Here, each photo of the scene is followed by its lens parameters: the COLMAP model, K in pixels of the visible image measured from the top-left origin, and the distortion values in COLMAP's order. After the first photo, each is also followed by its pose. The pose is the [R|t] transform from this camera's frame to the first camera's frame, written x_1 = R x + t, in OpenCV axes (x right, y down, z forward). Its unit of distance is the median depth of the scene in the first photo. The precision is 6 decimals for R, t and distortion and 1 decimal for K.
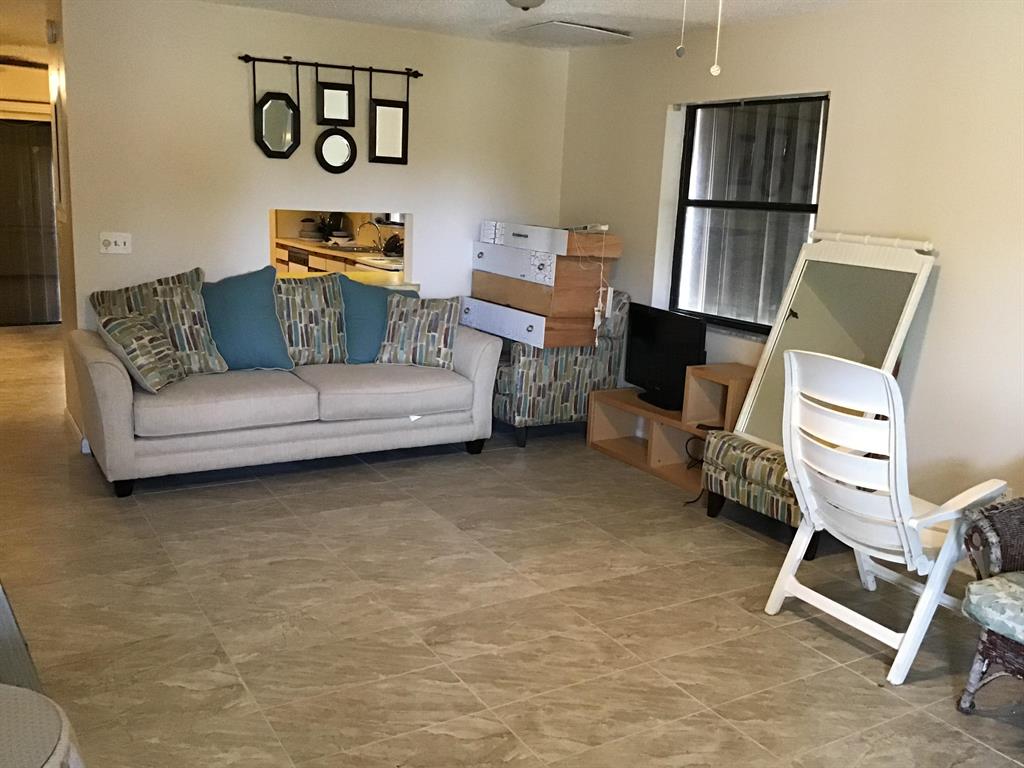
lens RADIAL K [[916.8, 0, 511.0], [0, 916.8, 384.5], [0, 0, 1]] dist [0.066774, -0.089495]
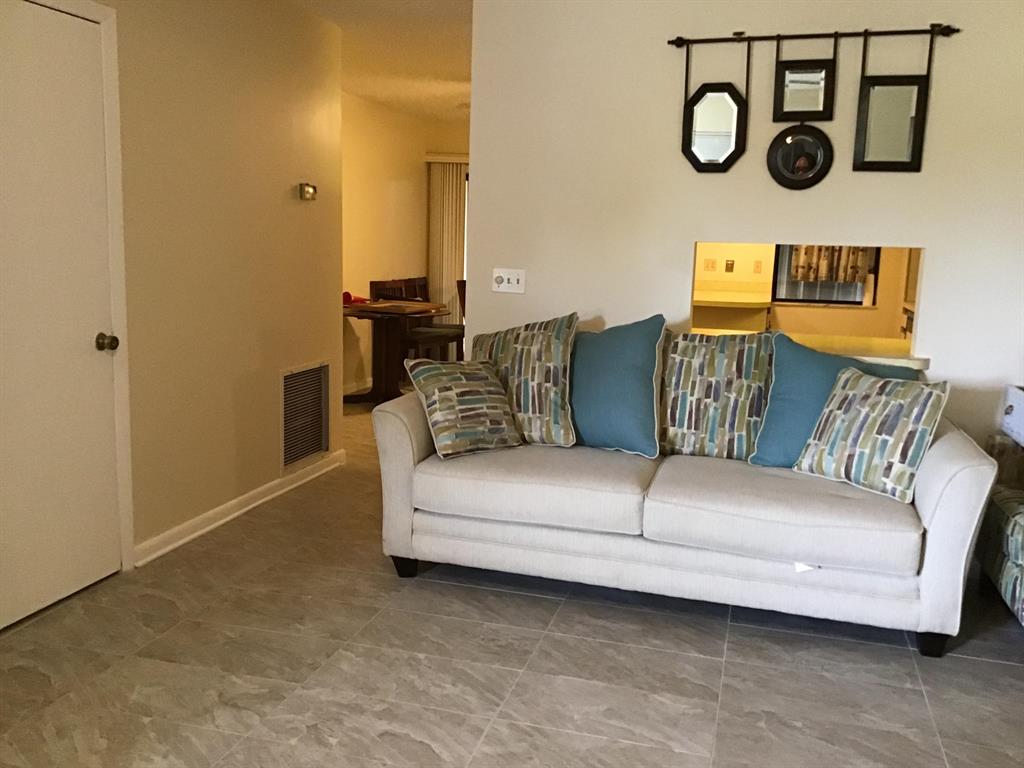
lens RADIAL K [[916.8, 0, 508.6], [0, 916.8, 385.0], [0, 0, 1]] dist [0.066774, -0.089495]
pose [[0.691780, 0.094042, -0.715958, 0.181067], [-0.157473, 0.987268, -0.022476, -0.037244], [0.704729, 0.128292, 0.697781, 0.406396]]
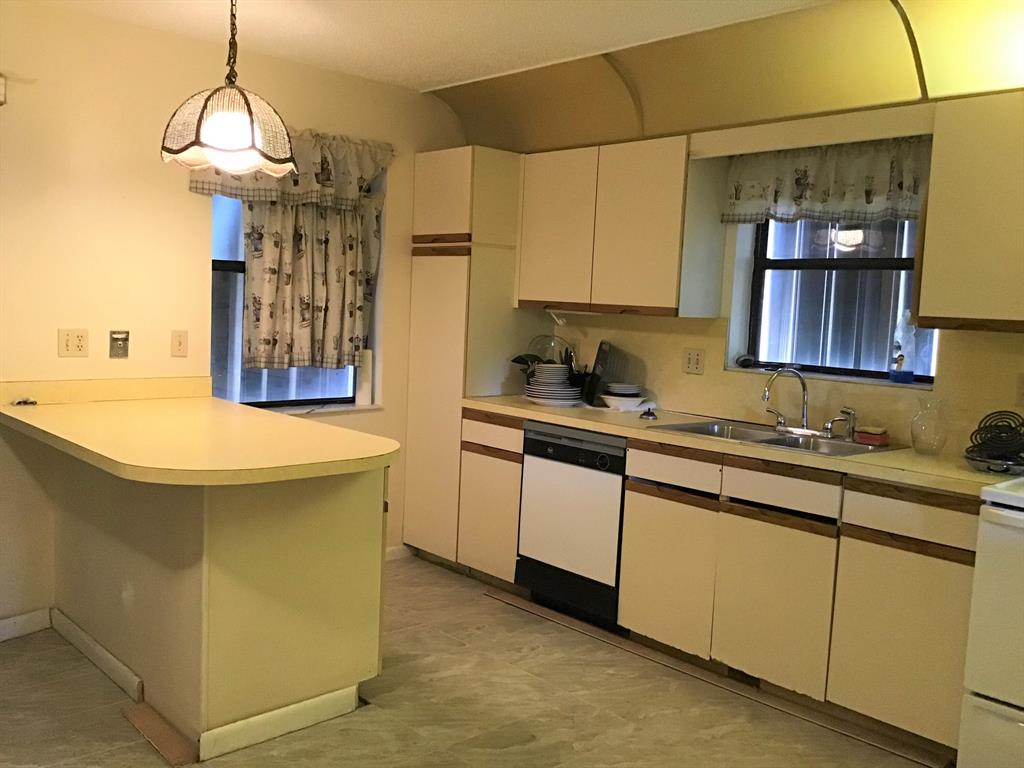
lens RADIAL K [[916.8, 0, 512.2], [0, 916.8, 382.8], [0, 0, 1]] dist [0.066774, -0.089495]
pose [[0.976758, -0.015520, 0.213783, -0.160740], [0.039919, 0.993098, -0.110287, -0.118525], [-0.210595, 0.116258, 0.970636, 0.680585]]
